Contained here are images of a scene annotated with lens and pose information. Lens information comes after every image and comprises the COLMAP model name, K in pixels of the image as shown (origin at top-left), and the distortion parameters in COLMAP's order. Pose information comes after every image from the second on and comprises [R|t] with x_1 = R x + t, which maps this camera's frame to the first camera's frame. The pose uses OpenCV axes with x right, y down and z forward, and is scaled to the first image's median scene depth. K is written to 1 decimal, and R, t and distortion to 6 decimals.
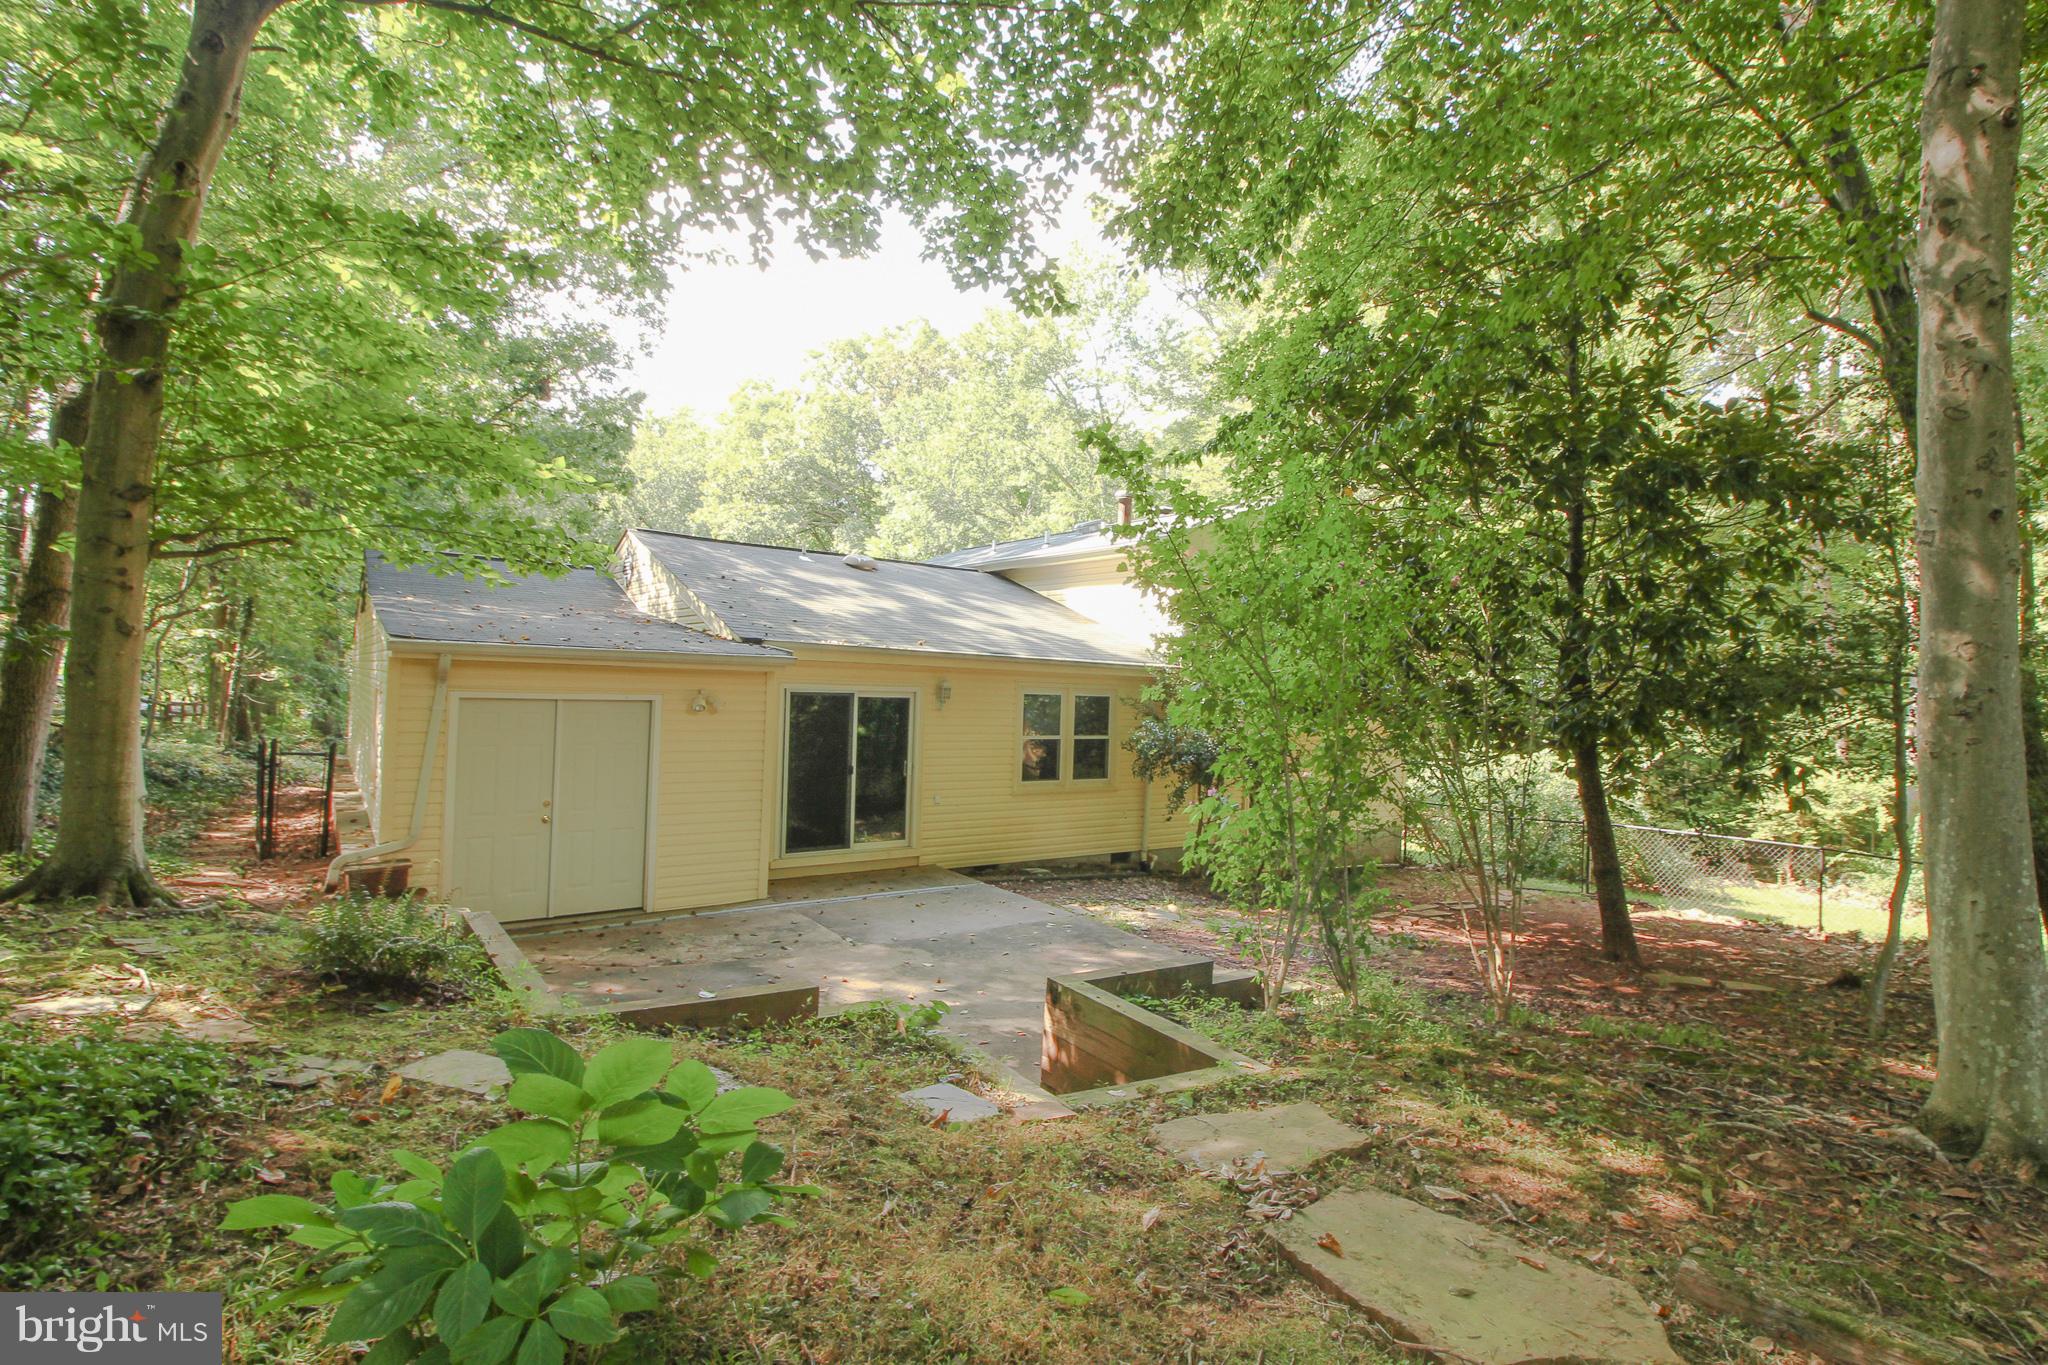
lens RADIAL K [[1043.0, 0, 1028.8], [0, 1043.0, 633.8], [0, 0, 1]] dist [-0.001897, -0.000935]
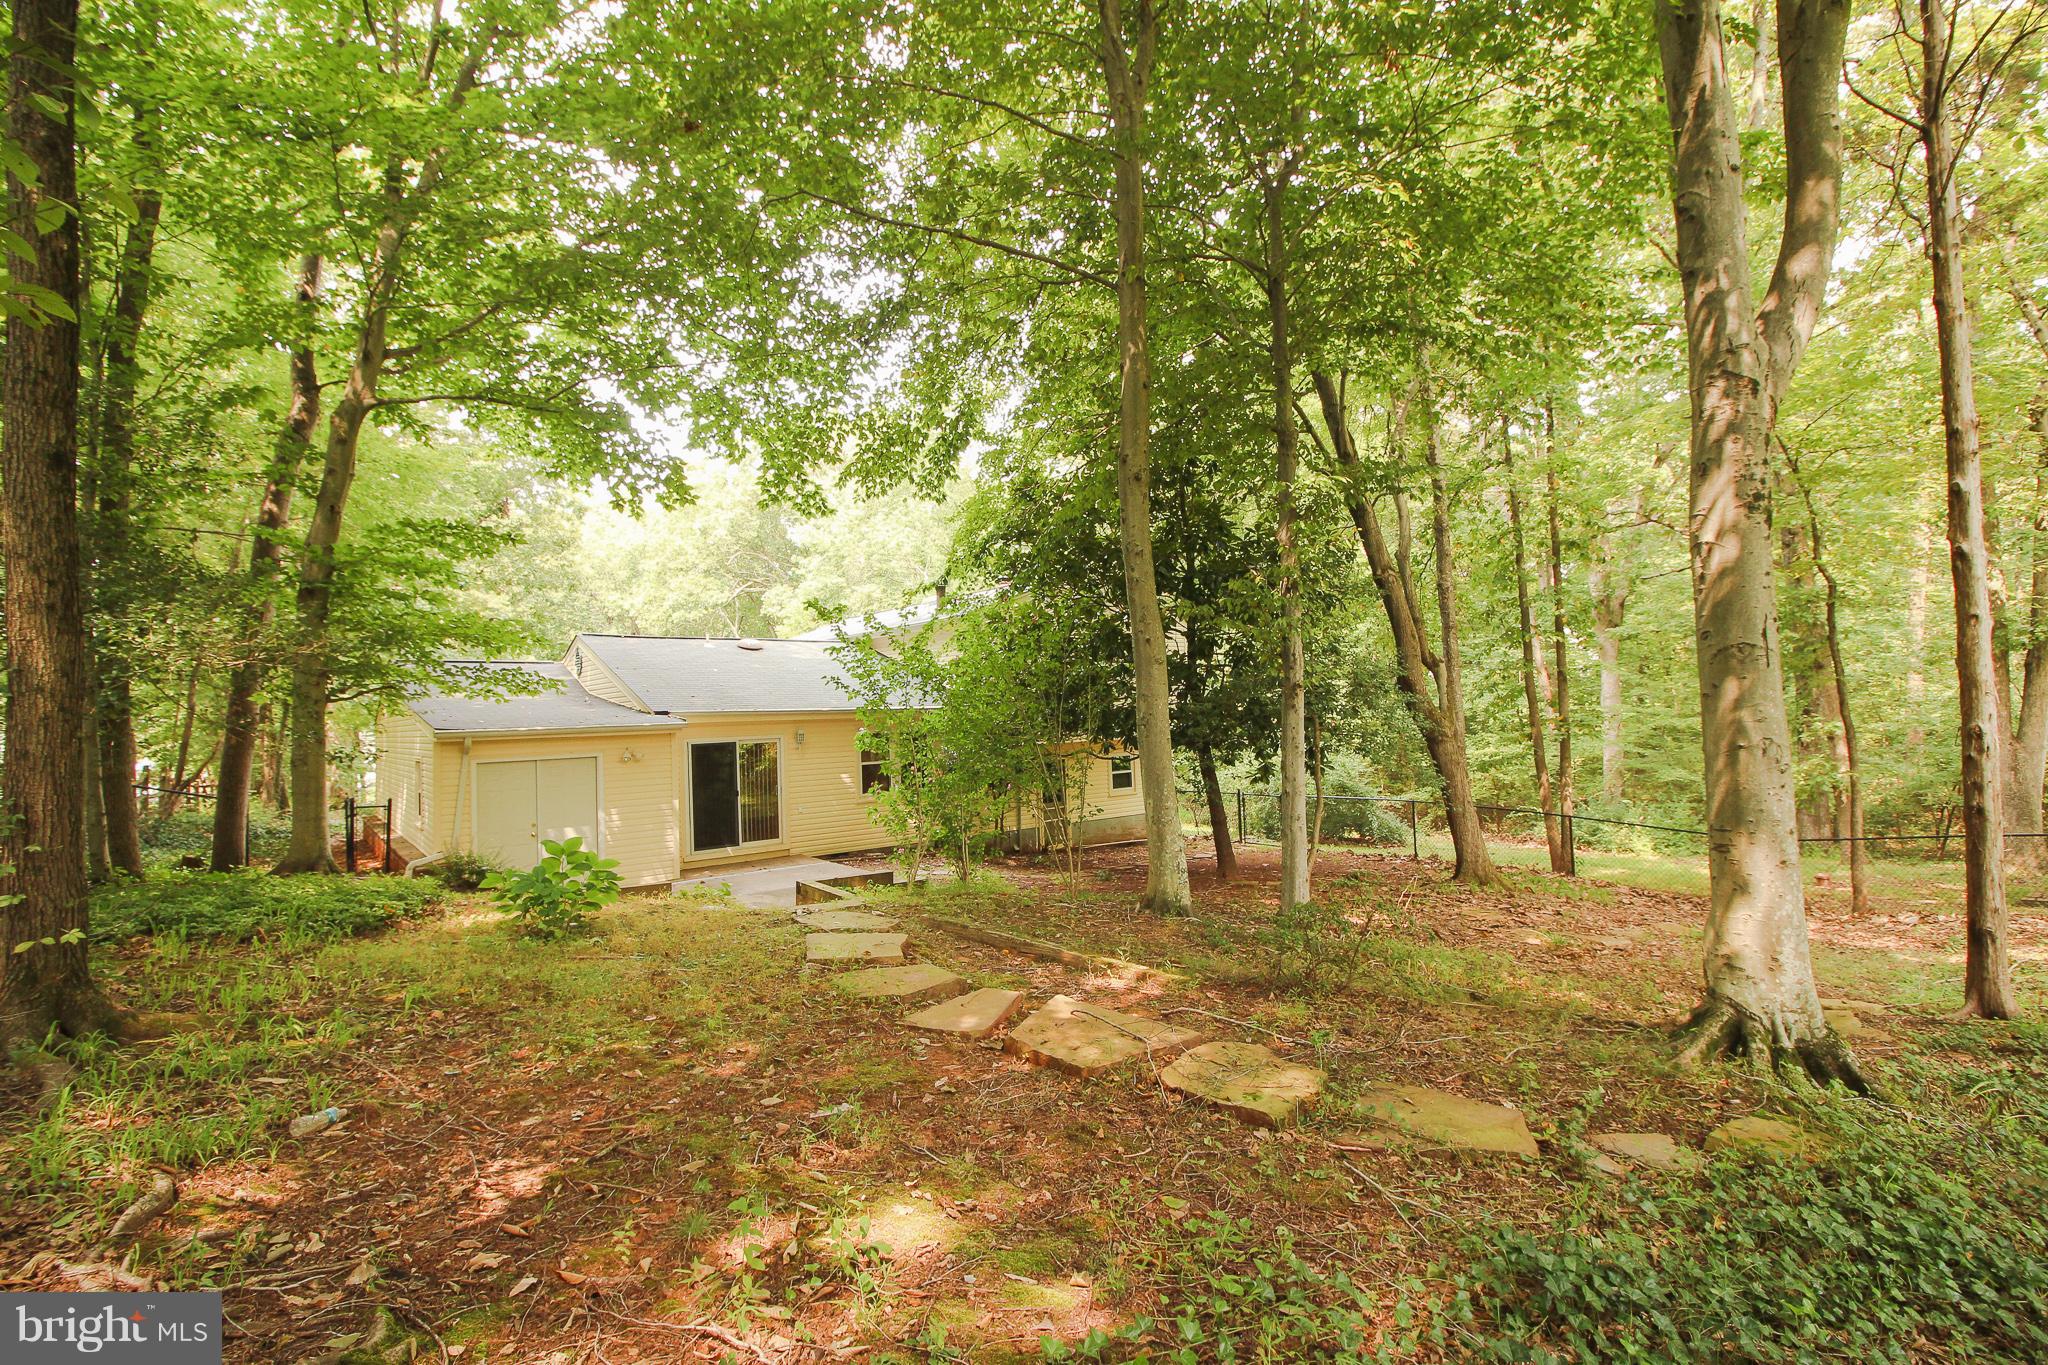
lens RADIAL K [[955.8, 0, 1034.1], [0, 955.8, 667.8], [0, 0, 1]] dist [-0.017294, -0.000251]
pose [[0.995879, -0.056951, 0.070577, 0.242852], [0.056722, 0.998376, 0.005254, -0.047173], [-0.070761, -0.001229, 0.997493, -0.574054]]
